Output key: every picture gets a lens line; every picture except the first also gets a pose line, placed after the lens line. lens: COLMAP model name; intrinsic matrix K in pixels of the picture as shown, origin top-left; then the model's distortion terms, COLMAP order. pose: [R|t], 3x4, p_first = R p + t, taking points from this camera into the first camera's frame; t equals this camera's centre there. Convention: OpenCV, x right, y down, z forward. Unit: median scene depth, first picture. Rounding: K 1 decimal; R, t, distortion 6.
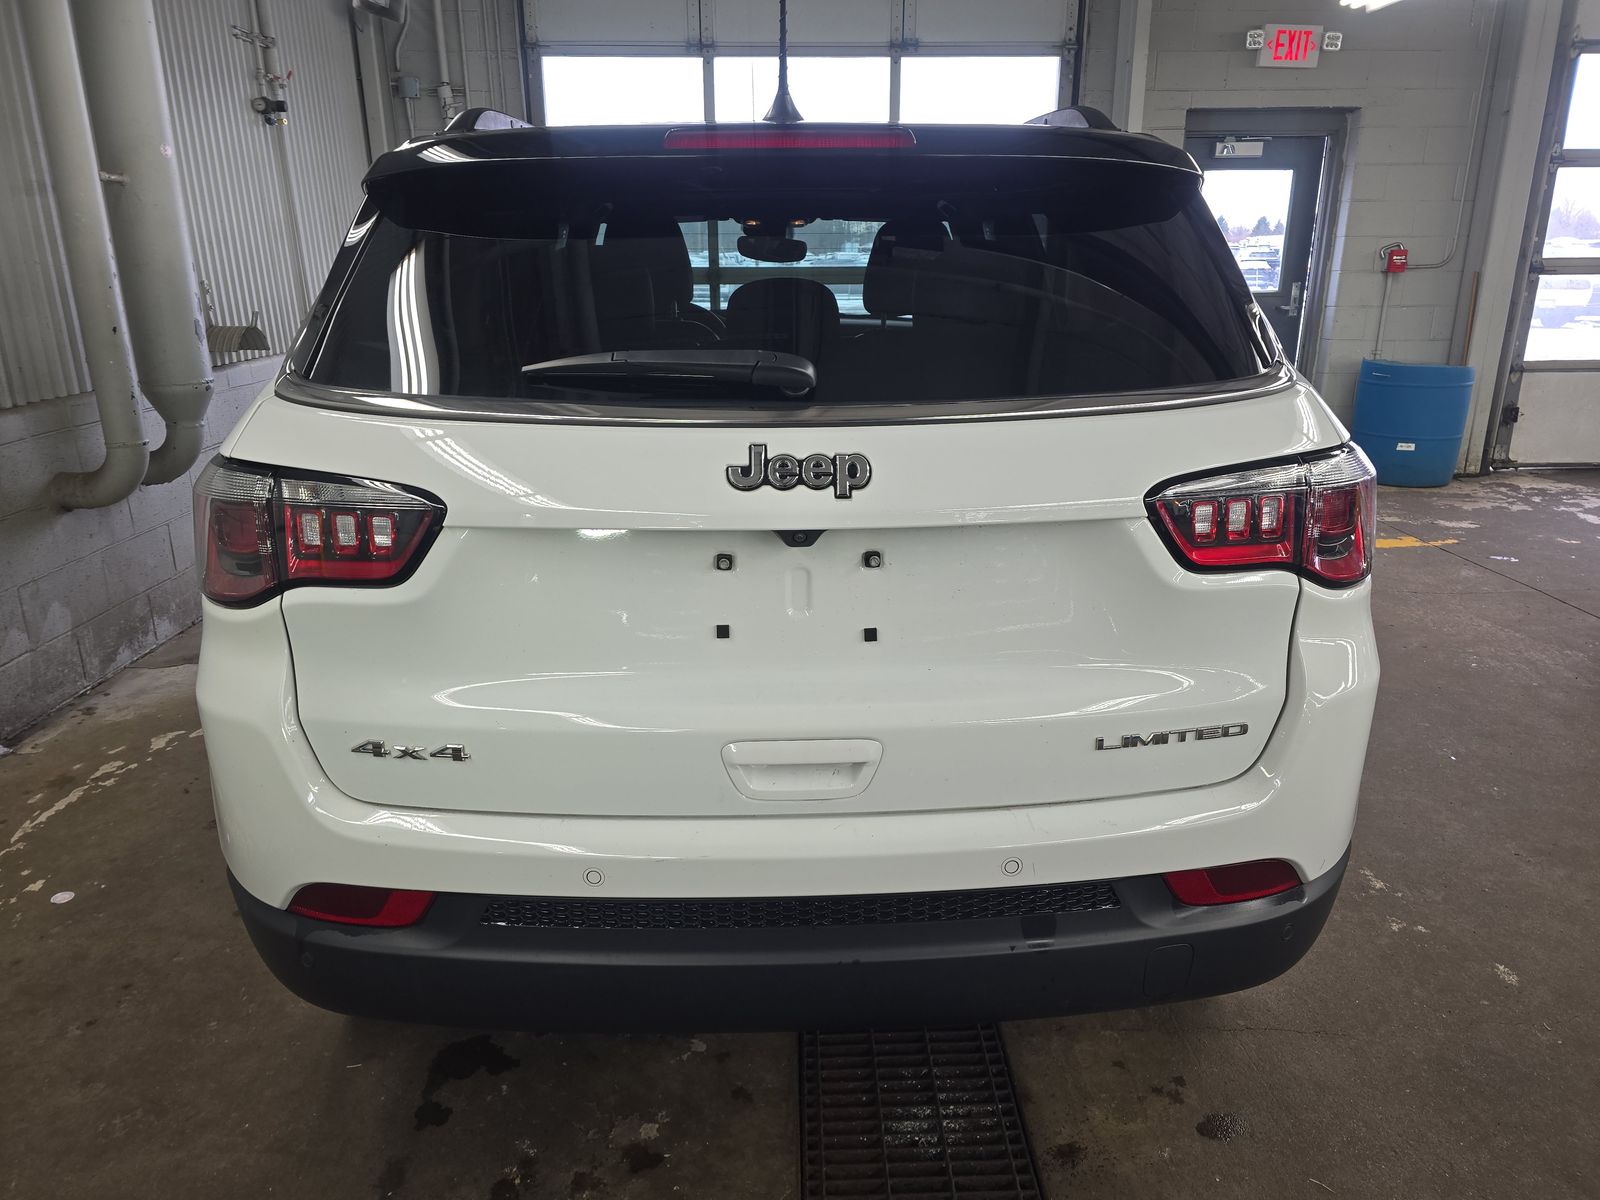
lens RADIAL K [[1067.5, 0, 805.1], [0, 1067.5, 583.2], [0, 0, 1]] dist [0.066465, -0.065040]
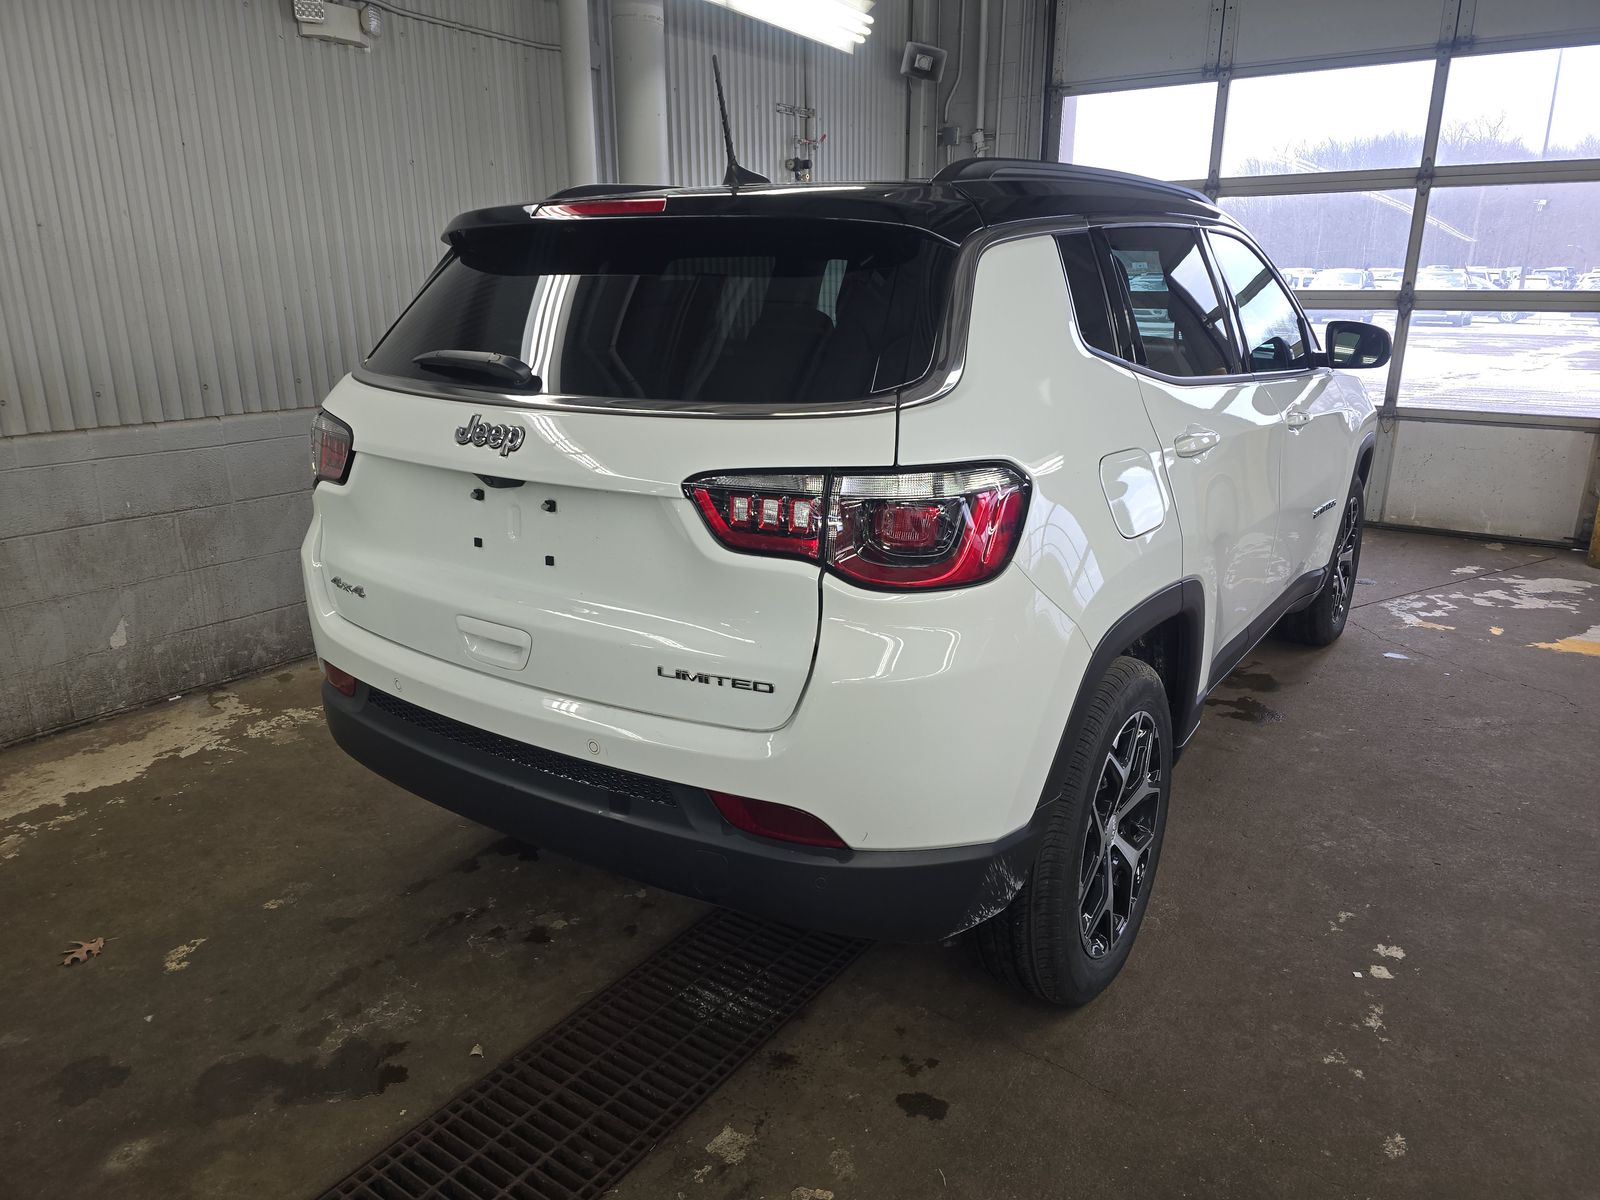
lens RADIAL K [[1067.5, 0, 805.1], [0, 1067.5, 583.2], [0, 0, 1]] dist [0.066465, -0.065040]
pose [[0.807204, 0.164553, -0.566872, 0.966626], [-0.175045, 0.983889, 0.036349, -0.026837], [0.563720, 0.069887, 0.823004, 0.028632]]
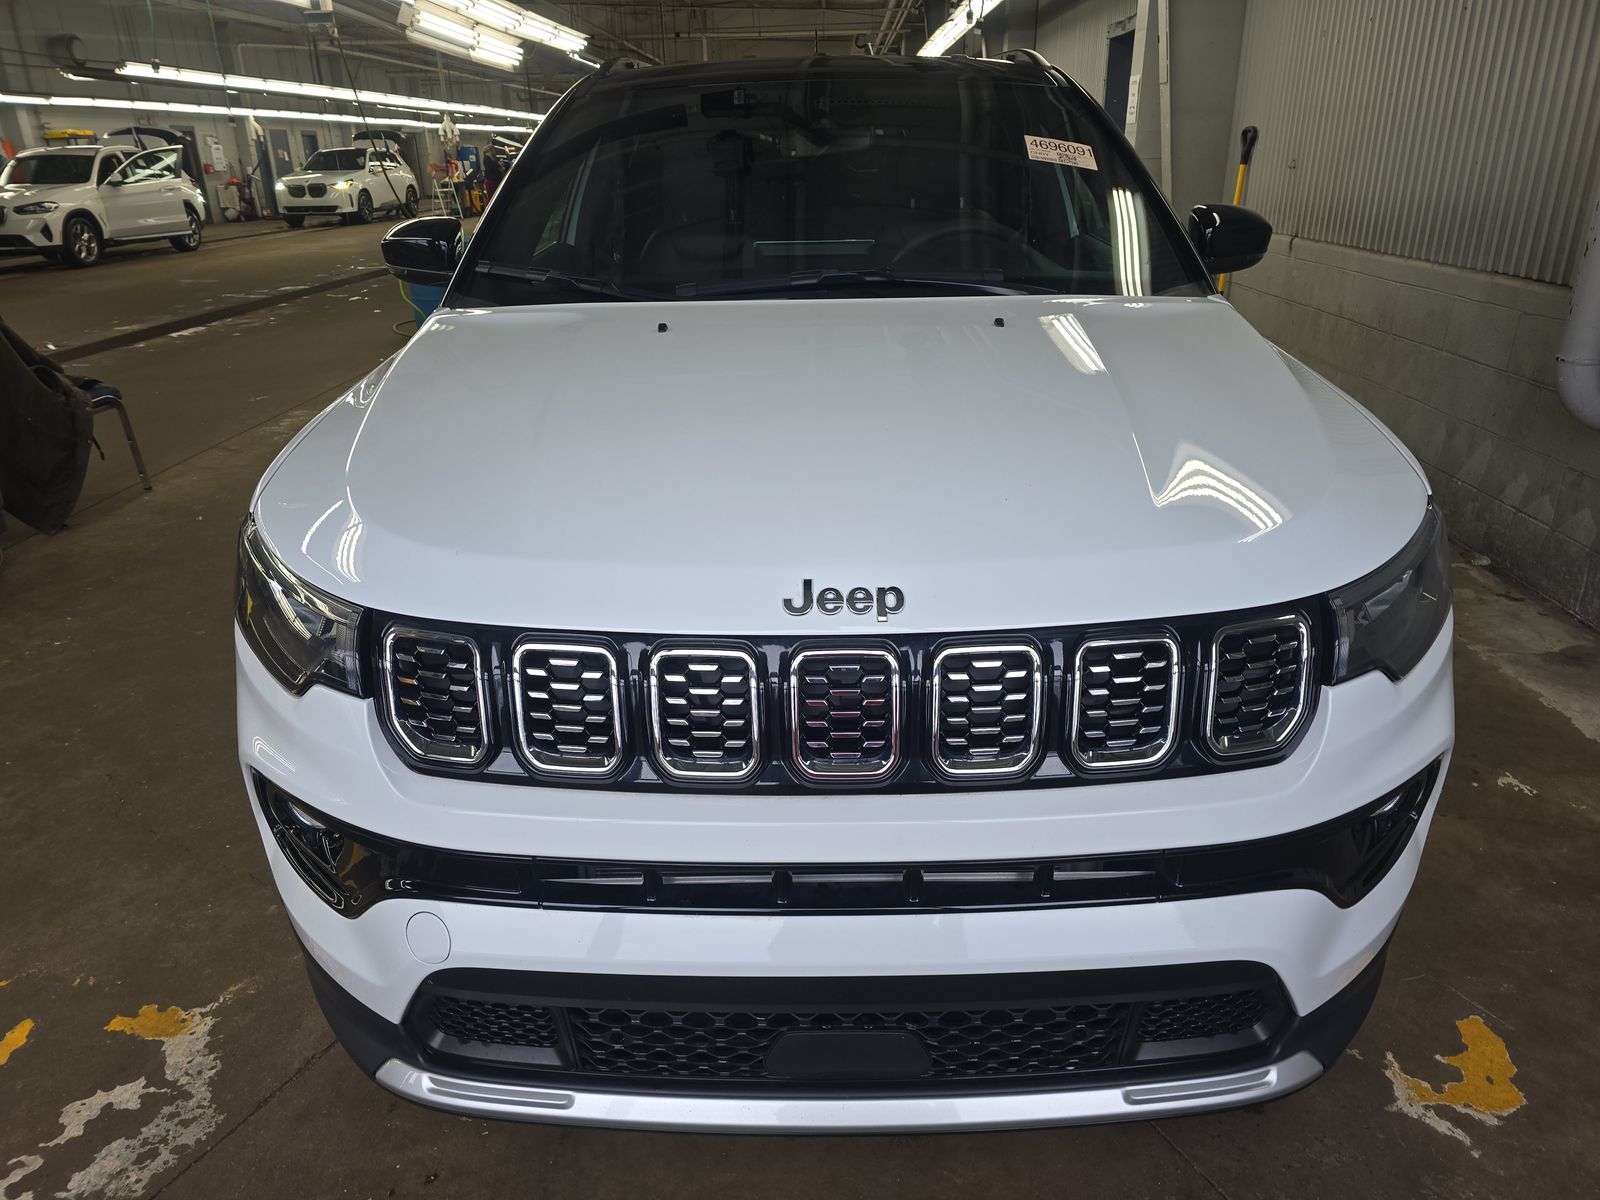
lens RADIAL K [[1067.5, 0, 805.1], [0, 1067.5, 583.2], [0, 0, 1]] dist [0.066465, -0.065040]
pose [[-0.998547, 0.005828, 0.053576, -0.133219], [0.038105, 0.779356, 0.625422, -1.261057], [-0.038110, 0.626555, -0.778445, 4.119787]]
